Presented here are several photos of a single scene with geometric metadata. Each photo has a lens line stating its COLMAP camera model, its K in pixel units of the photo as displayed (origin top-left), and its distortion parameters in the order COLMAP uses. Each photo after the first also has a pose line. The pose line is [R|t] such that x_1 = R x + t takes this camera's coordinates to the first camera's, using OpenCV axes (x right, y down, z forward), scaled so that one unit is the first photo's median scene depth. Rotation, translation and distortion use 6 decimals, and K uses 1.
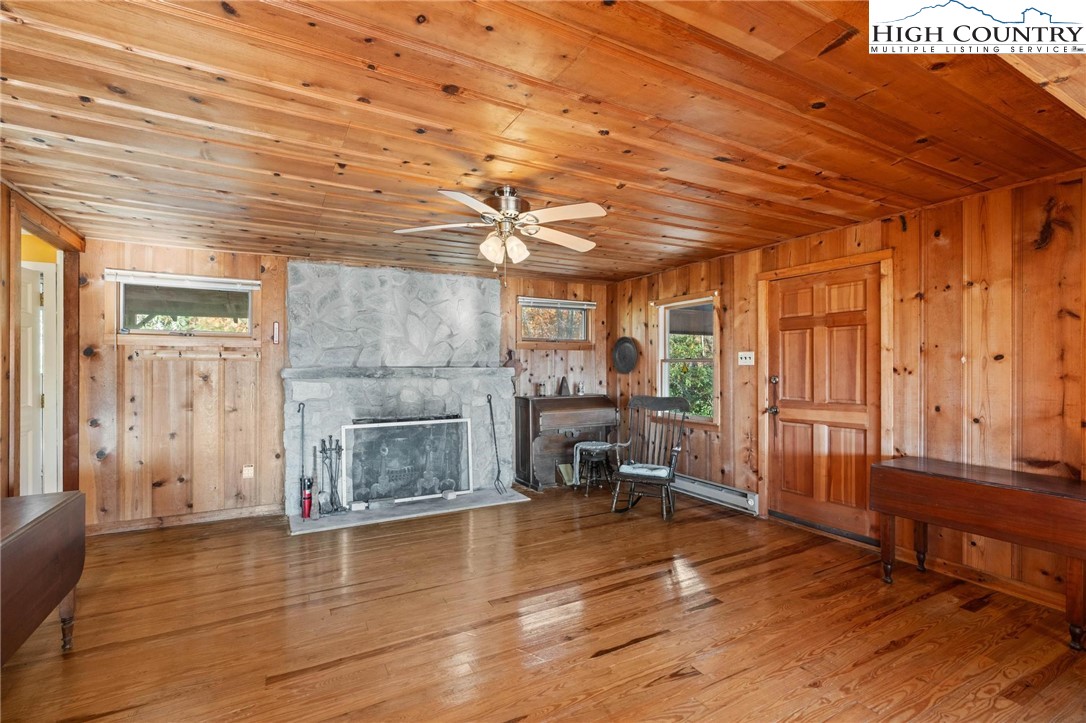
lens RADIAL K [[507.2, 0, 548.8], [0, 507.2, 359.3], [0, 0, 1]] dist [-0.000253, 0.000034]
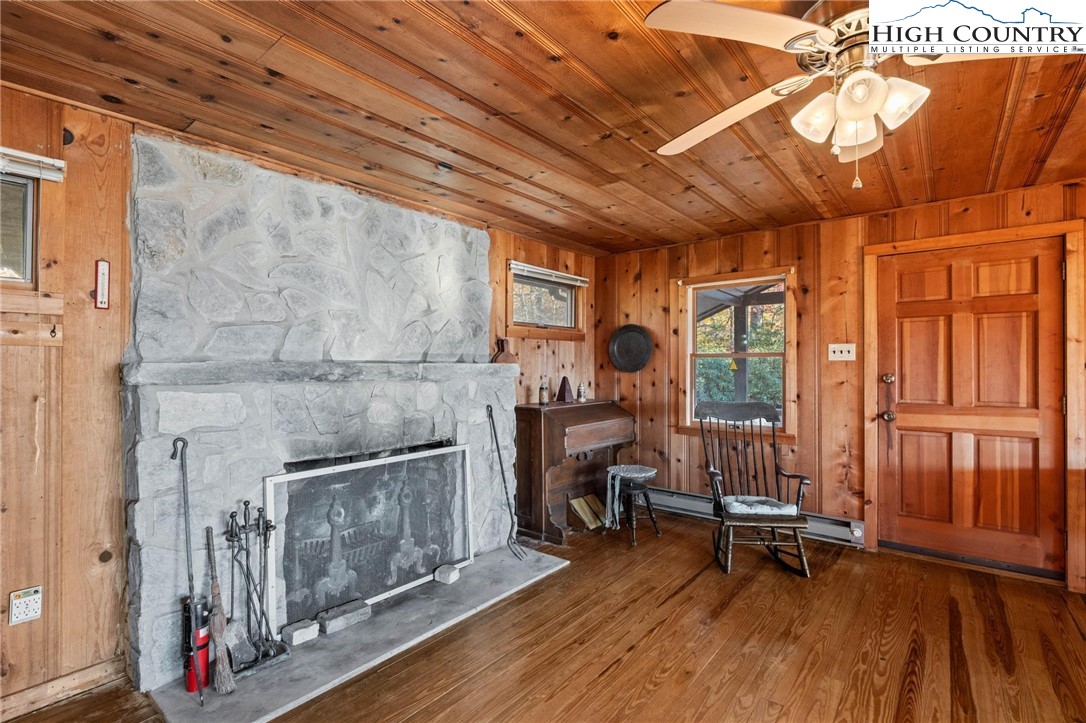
lens RADIAL K [[507.2, 0, 548.8], [0, 507.2, 359.3], [0, 0, 1]] dist [-0.000253, 0.000034]
pose [[0.925839, 0.005467, 0.377879, -0.334474], [-0.006200, 0.999981, 0.000722, 0.011599], [-0.377867, -0.003011, 0.925855, 0.424866]]
